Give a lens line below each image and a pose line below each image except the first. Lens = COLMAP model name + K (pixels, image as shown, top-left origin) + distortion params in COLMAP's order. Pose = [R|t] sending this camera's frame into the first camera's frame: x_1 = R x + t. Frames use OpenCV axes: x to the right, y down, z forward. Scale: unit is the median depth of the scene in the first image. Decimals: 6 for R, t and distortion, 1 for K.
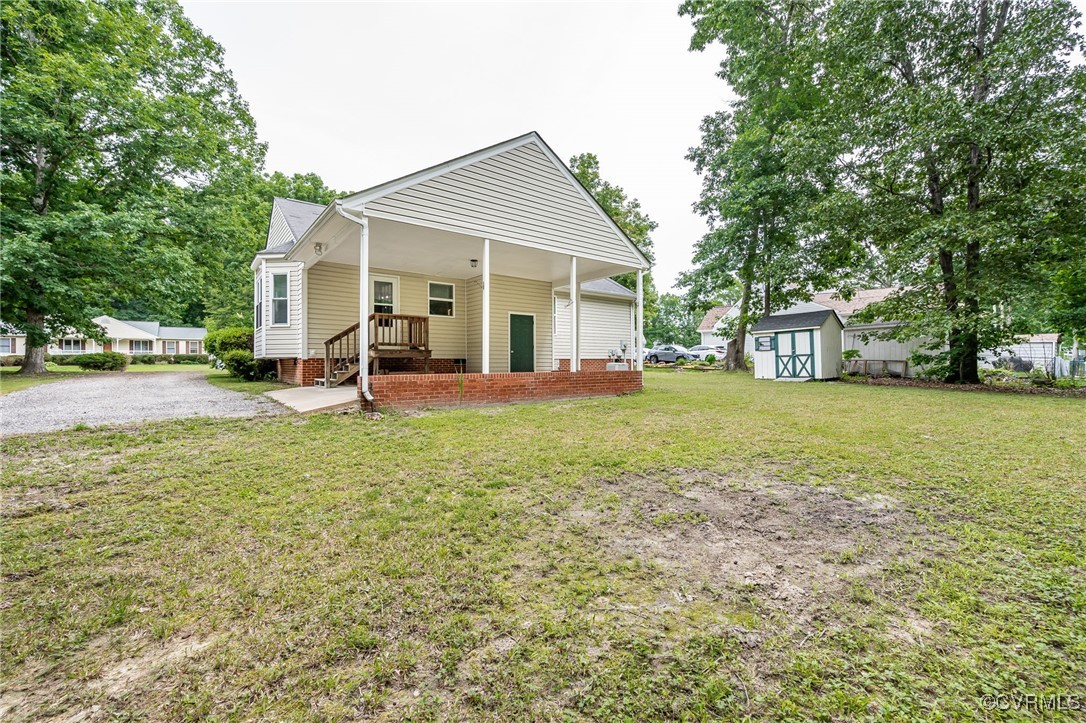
lens RADIAL K [[444.8, 0, 540.3], [0, 444.8, 361.2], [0, 0, 1]] dist [-0.003450, 0.000199]
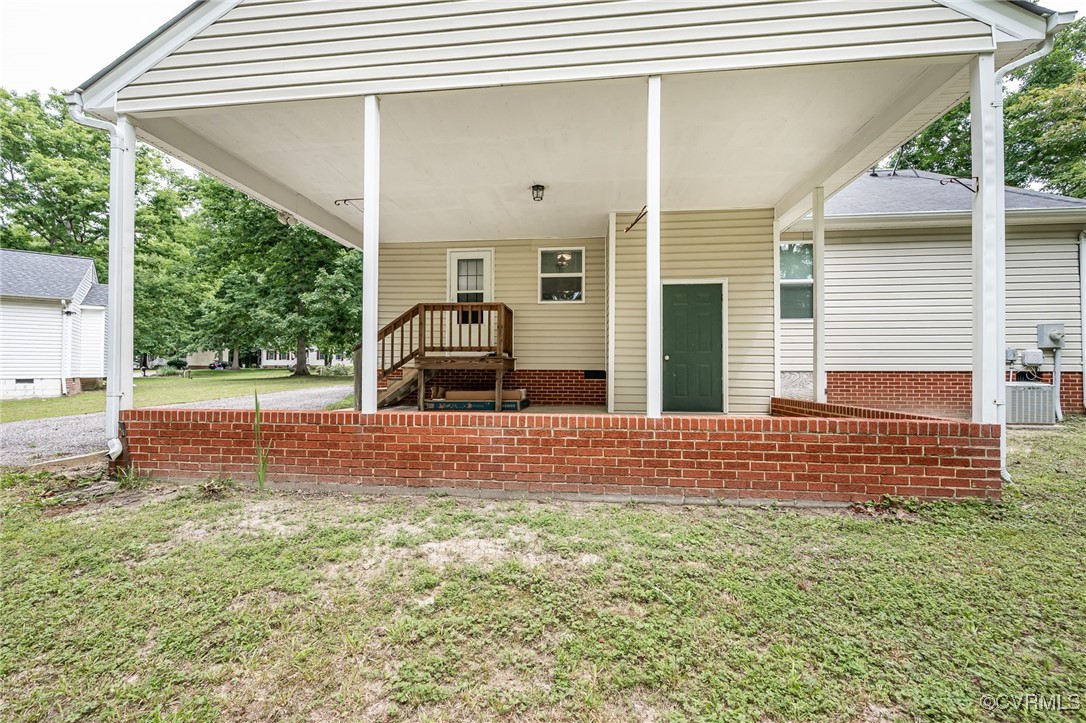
lens RADIAL K [[444.8, 0, 539.5], [0, 444.8, 362.2], [0, 0, 1]] dist [-0.003450, 0.000199]
pose [[0.710196, -0.000756, -0.704003, 0.200684], [-0.004250, 0.999977, -0.005361, -0.013763], [0.703991, 0.006799, 0.710176, 0.554510]]
